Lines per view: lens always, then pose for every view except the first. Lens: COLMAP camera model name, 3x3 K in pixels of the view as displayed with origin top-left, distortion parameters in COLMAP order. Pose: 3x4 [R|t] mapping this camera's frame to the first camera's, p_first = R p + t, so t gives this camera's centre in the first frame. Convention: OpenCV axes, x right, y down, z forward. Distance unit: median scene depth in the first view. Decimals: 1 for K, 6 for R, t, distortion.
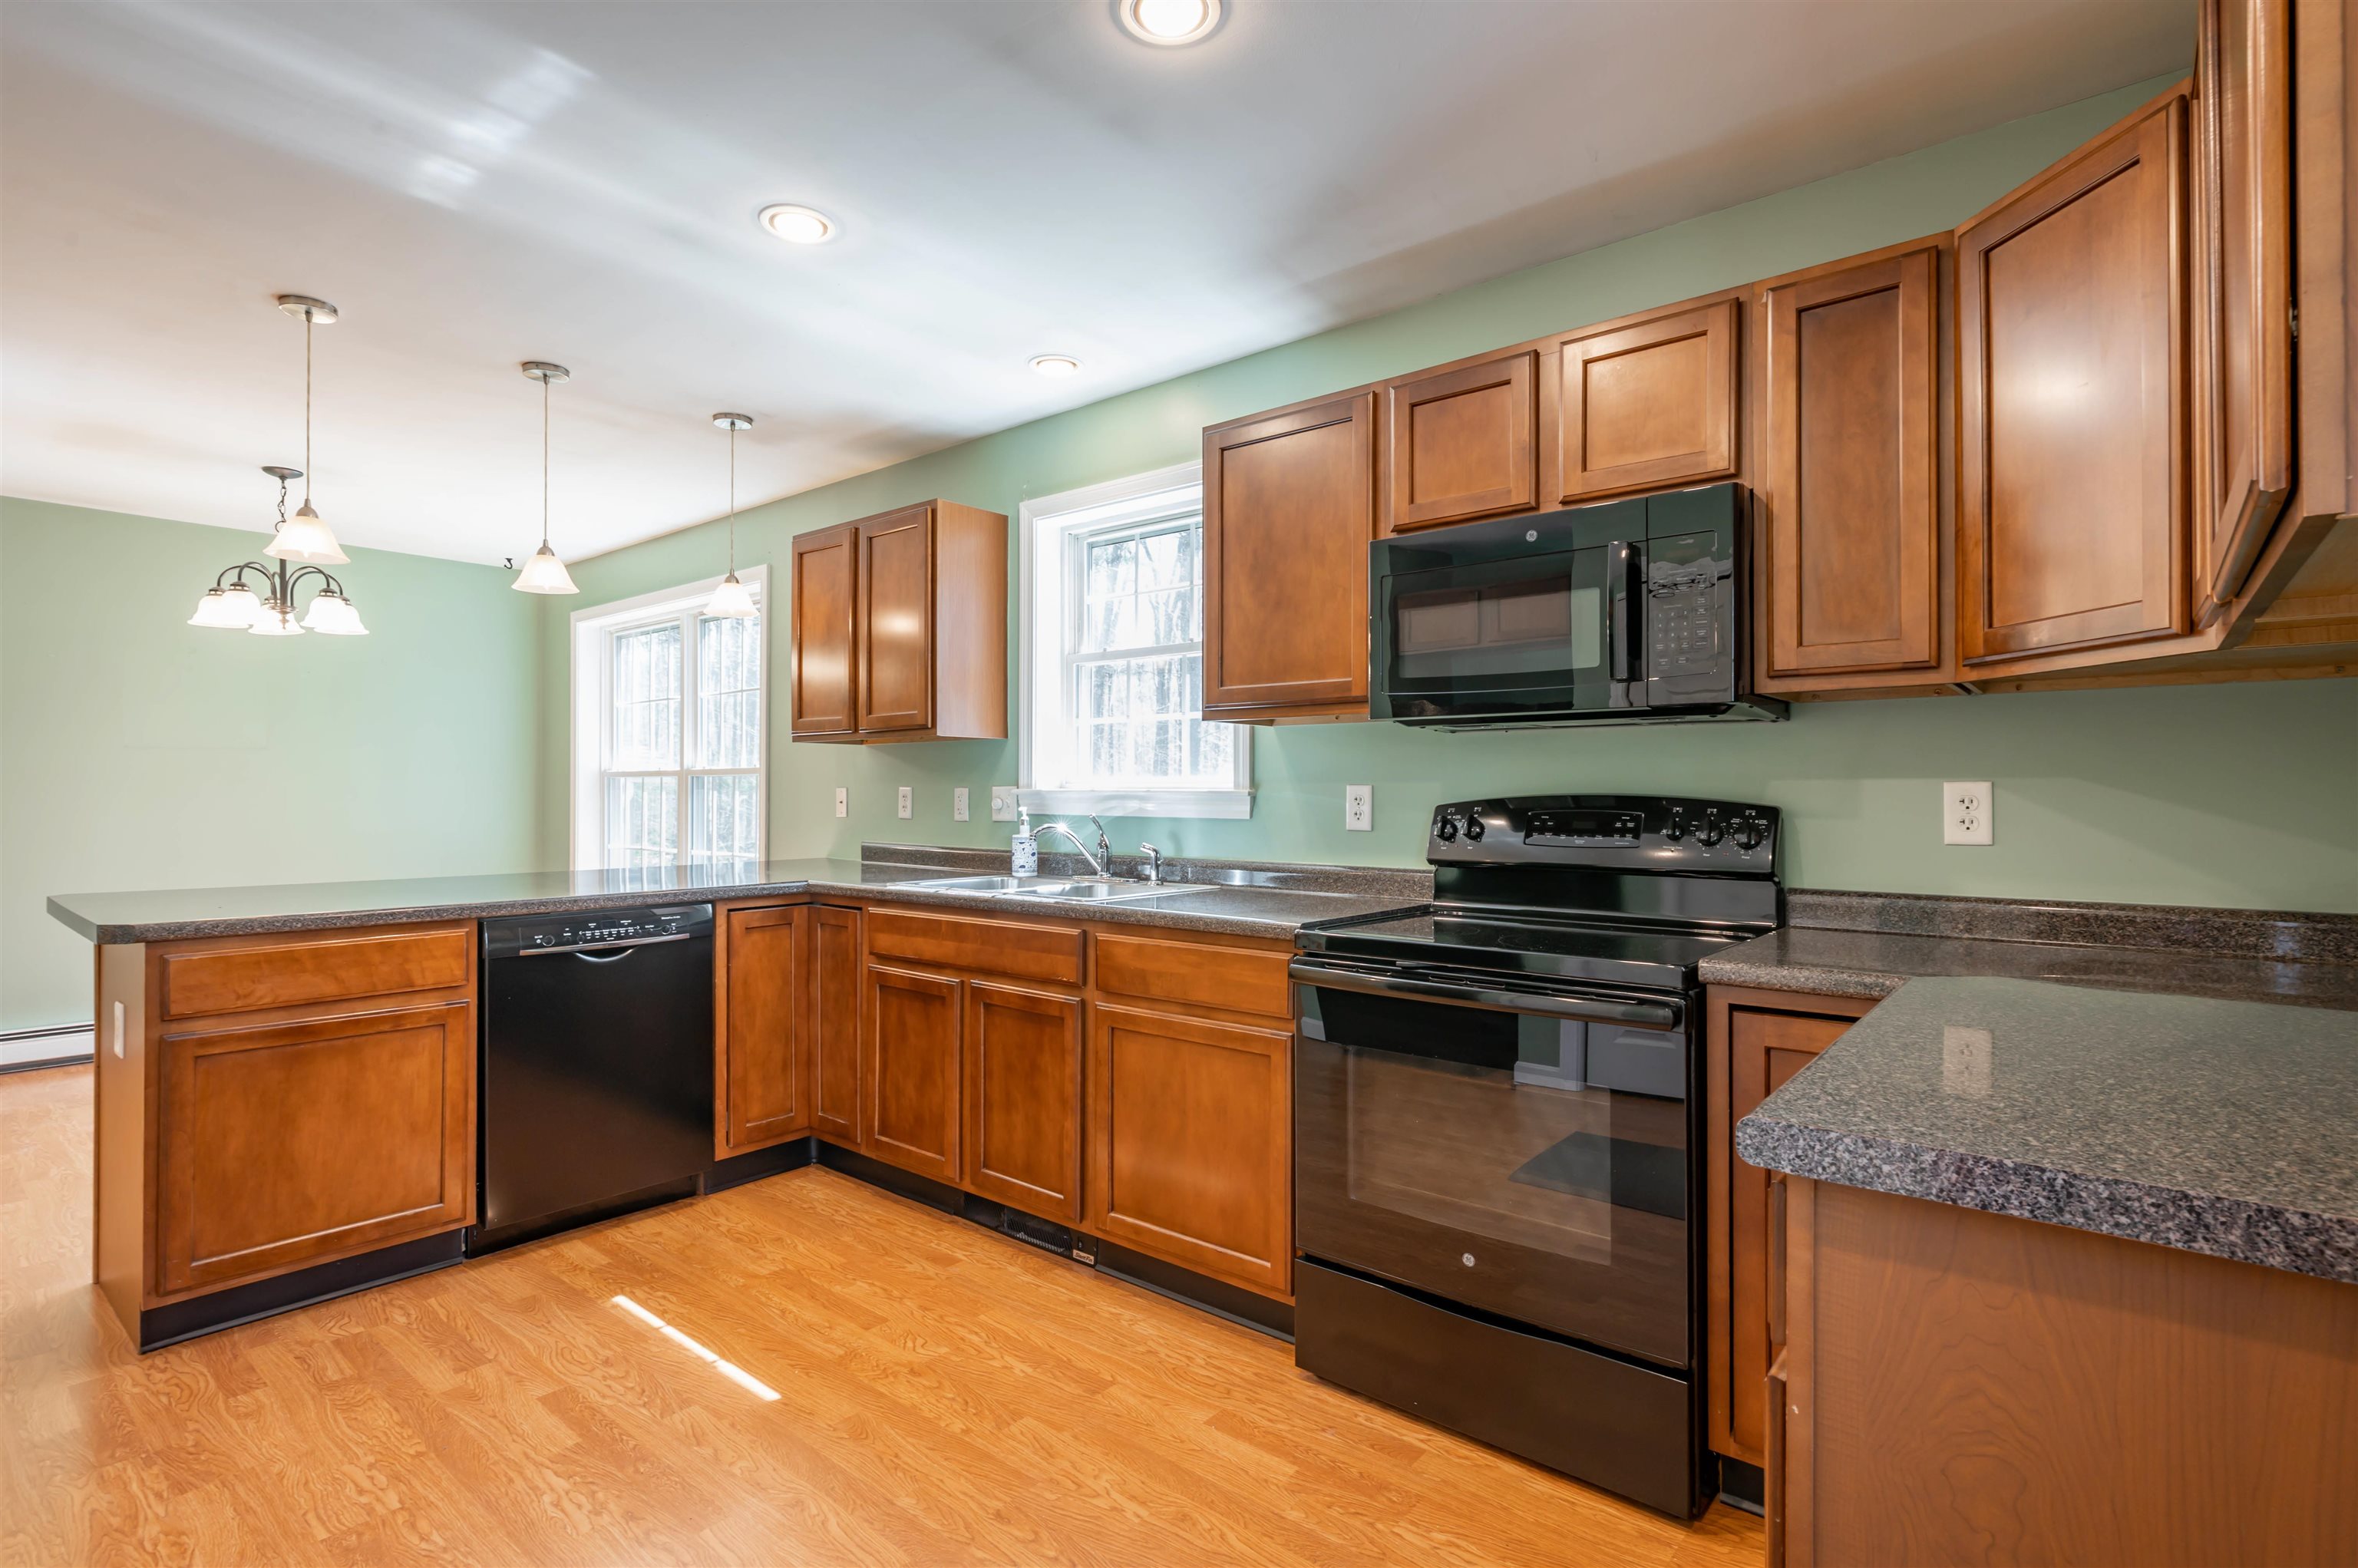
lens RADIAL K [[1143.5, 0, 1179.0], [0, 1143.5, 784.0], [0, 0, 1]] dist [-0.000313, -0.000064]
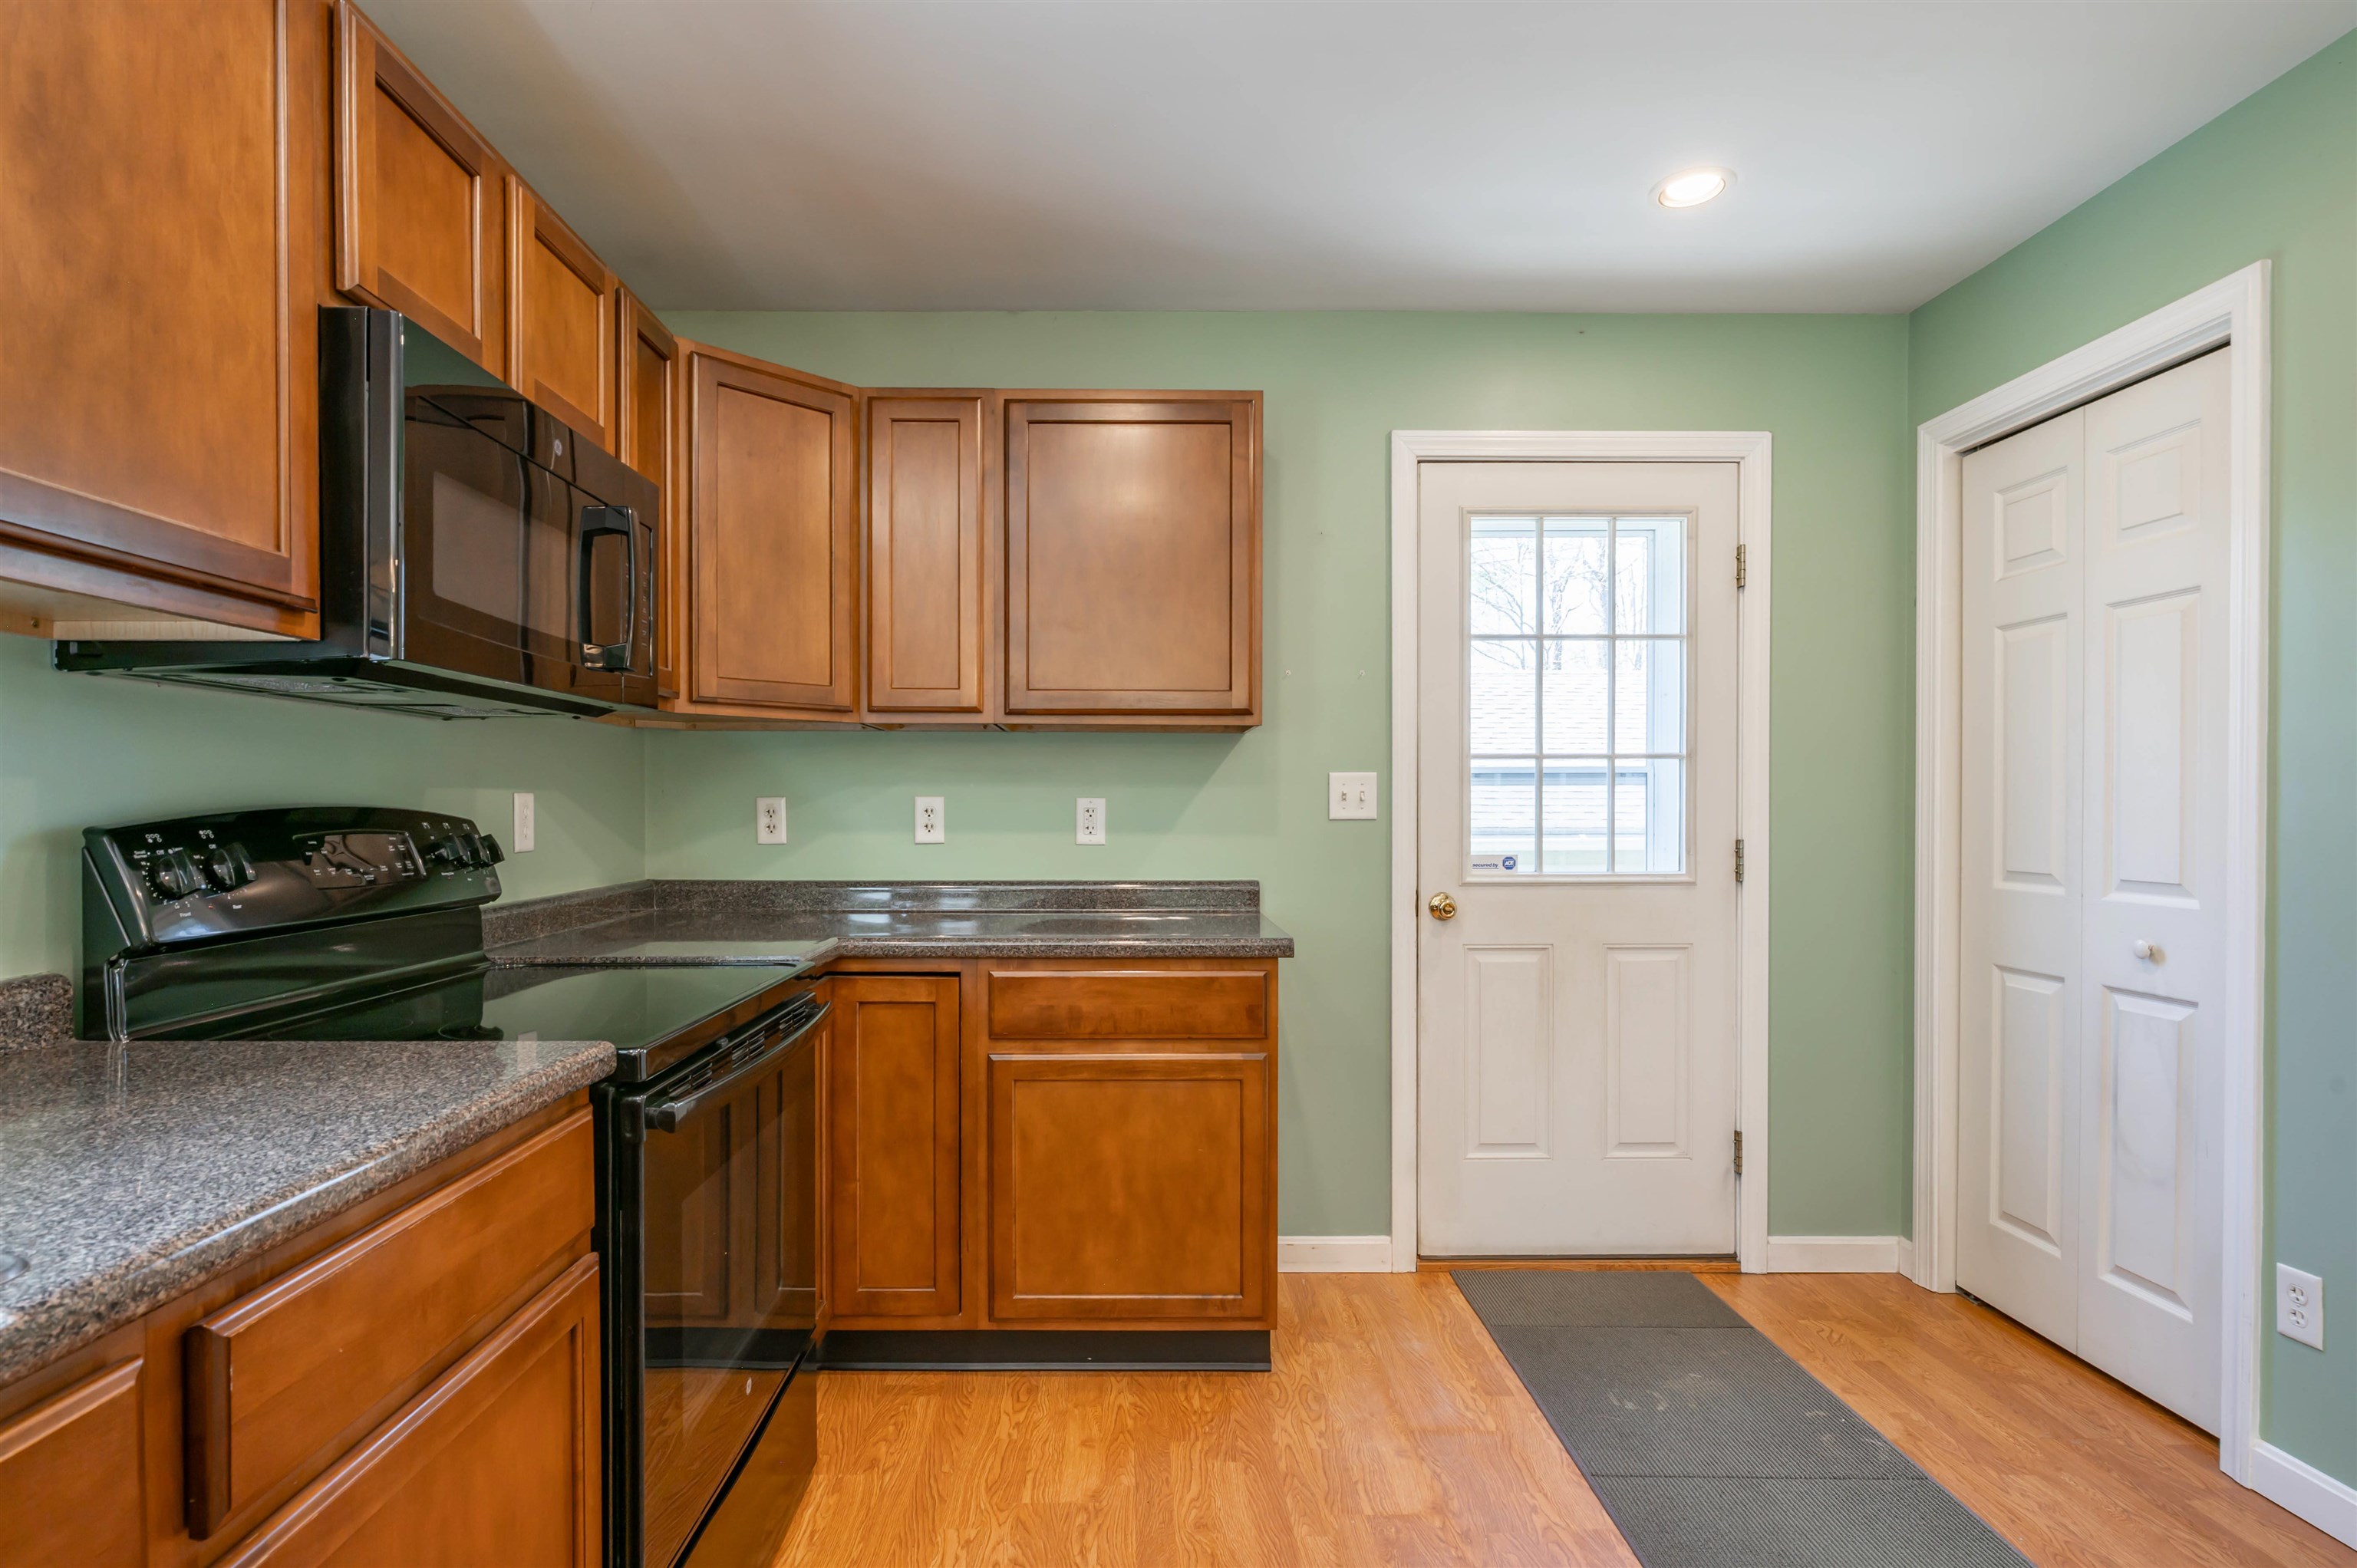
lens RADIAL K [[1142.9, 0, 1178.5], [0, 1142.9, 784.0], [0, 0, 1]] dist [-0.000313, -0.000064]
pose [[-0.639918, 0.013018, 0.768333, -0.624381], [-0.006953, 0.999717, -0.022729, 0.010920], [-0.768412, -0.019887, -0.639647, 1.484332]]
